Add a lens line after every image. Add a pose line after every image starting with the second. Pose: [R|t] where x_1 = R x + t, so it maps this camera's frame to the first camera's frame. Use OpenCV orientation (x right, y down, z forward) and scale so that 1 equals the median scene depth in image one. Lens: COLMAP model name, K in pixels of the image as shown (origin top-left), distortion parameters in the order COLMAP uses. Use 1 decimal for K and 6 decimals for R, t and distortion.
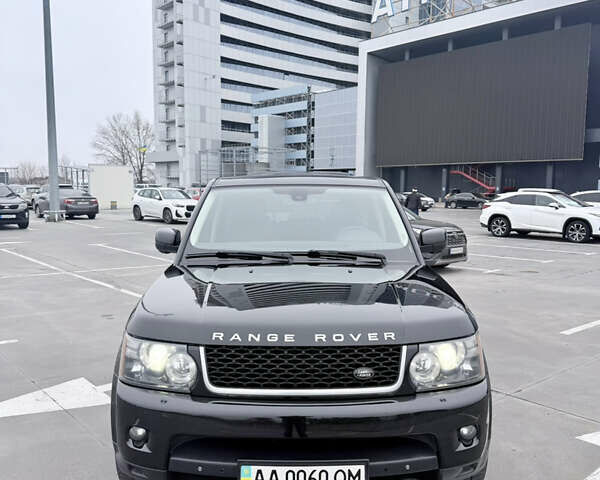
lens RADIAL K [[548.6, 0, 300.0], [0, 548.6, 240.0], [0, 0, 1]] dist [0.144476, -0.284322]
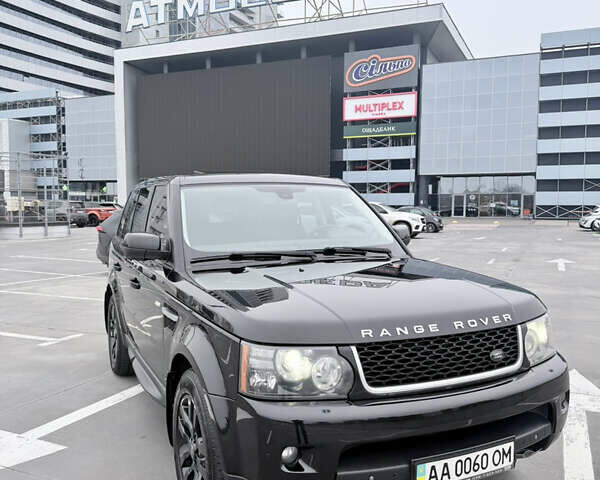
lens RADIAL K [[548.6, 0, 300.0], [0, 548.6, 240.0], [0, 0, 1]] dist [0.144476, -0.284322]
pose [[0.910326, -0.031364, 0.412701, -0.628745], [0.041586, 0.999010, -0.015807, 0.027135], [-0.411796, 0.031552, 0.910729, 0.193238]]
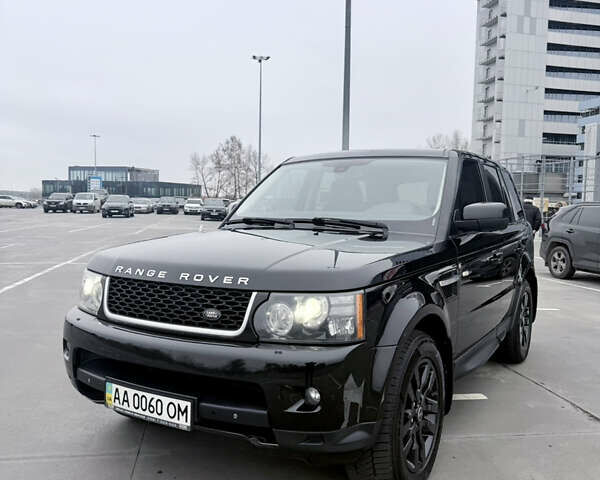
lens RADIAL K [[548.6, 0, 300.0], [0, 548.6, 240.0], [0, 0, 1]] dist [0.144476, -0.284322]
pose [[0.852762, 0.040232, -0.520749, 0.745382], [-0.057340, 0.998214, -0.016778, 0.113020], [0.519143, 0.044167, 0.853545, 0.226777]]
